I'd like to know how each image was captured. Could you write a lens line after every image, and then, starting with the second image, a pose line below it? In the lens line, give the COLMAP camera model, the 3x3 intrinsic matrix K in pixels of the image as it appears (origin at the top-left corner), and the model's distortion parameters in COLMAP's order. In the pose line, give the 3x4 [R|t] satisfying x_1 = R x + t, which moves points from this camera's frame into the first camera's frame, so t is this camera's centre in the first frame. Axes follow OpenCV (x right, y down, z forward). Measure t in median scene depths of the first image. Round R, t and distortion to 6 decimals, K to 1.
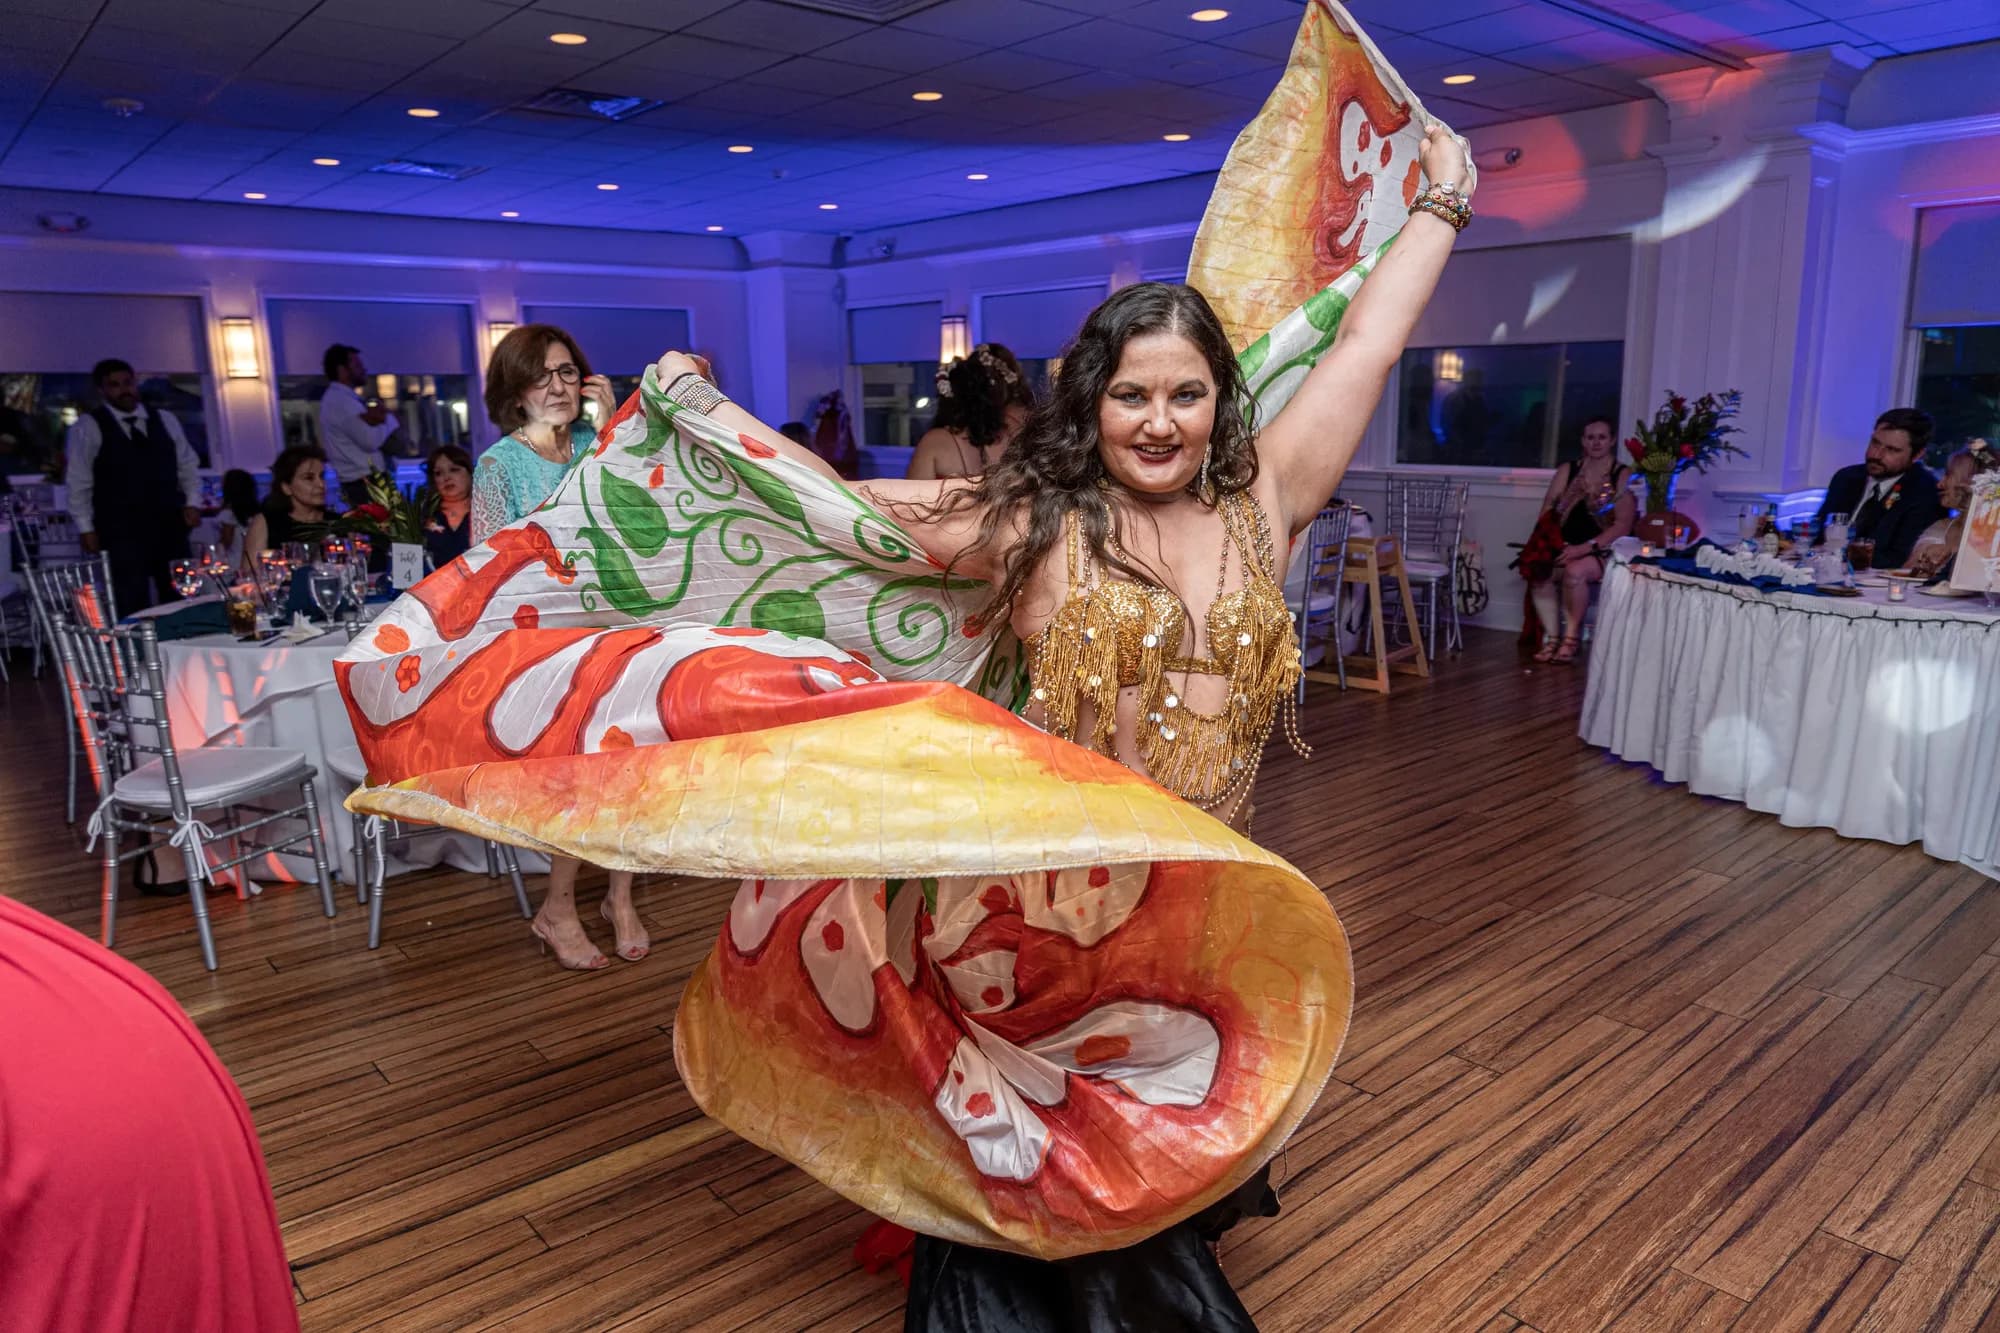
lens RADIAL K [[1320.9, 0, 1000.0], [0, 1320.9, 666.5], [0, 0, 1]] dist [0.000236, 0.000432]
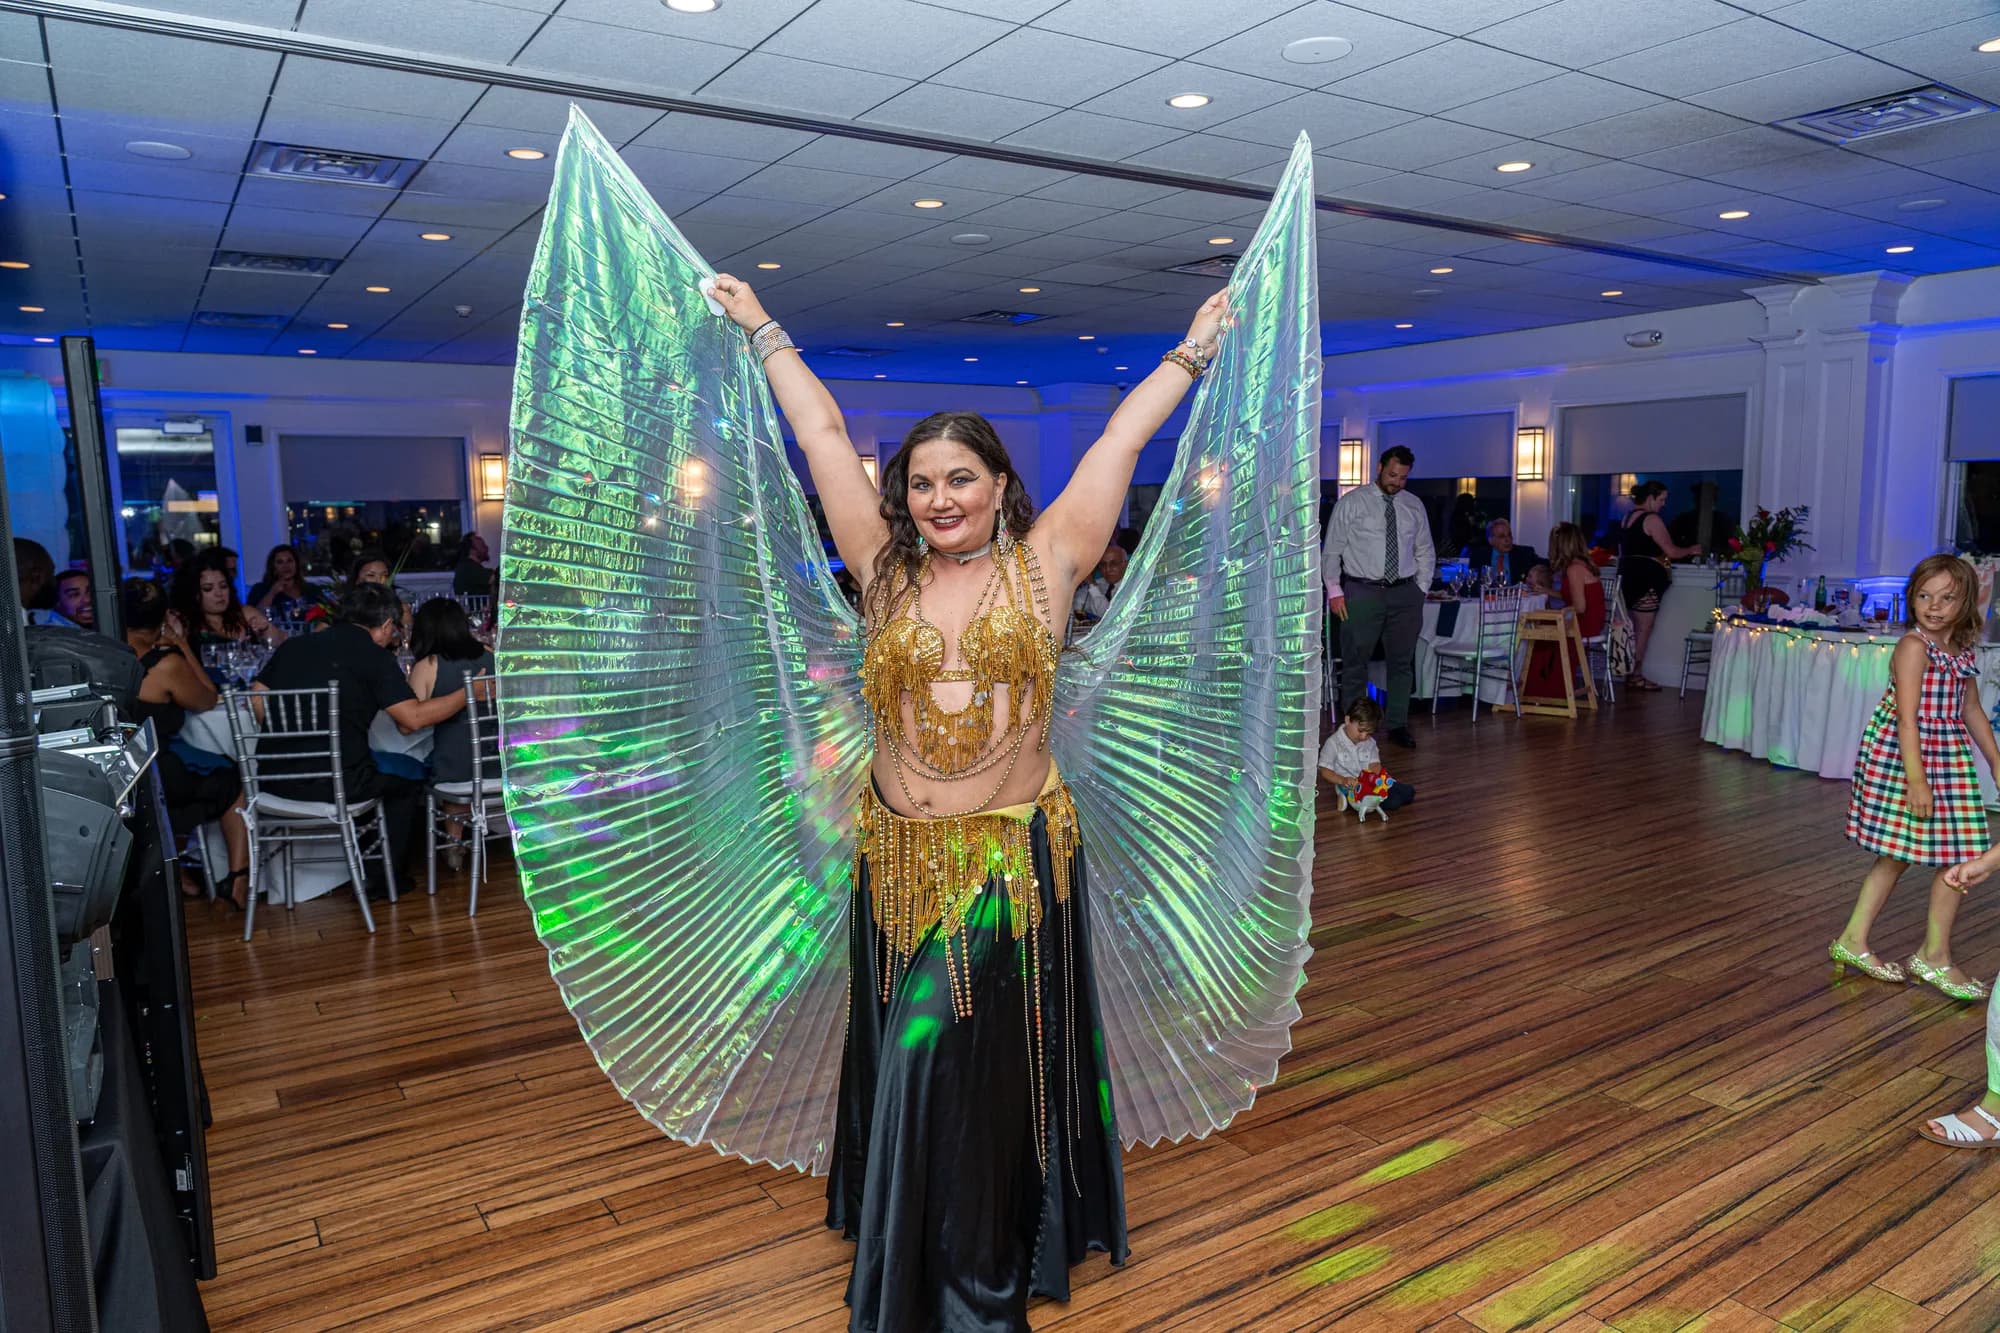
lens RADIAL K [[1320.9, 0, 1000.0], [0, 1320.9, 666.5], [0, 0, 1]] dist [0.000236, 0.000432]
pose [[0.991754, 0.012550, -0.127539, -0.146162], [-0.023468, 0.996150, -0.084467, 0.116083], [0.125988, 0.086763, 0.988230, -0.558824]]
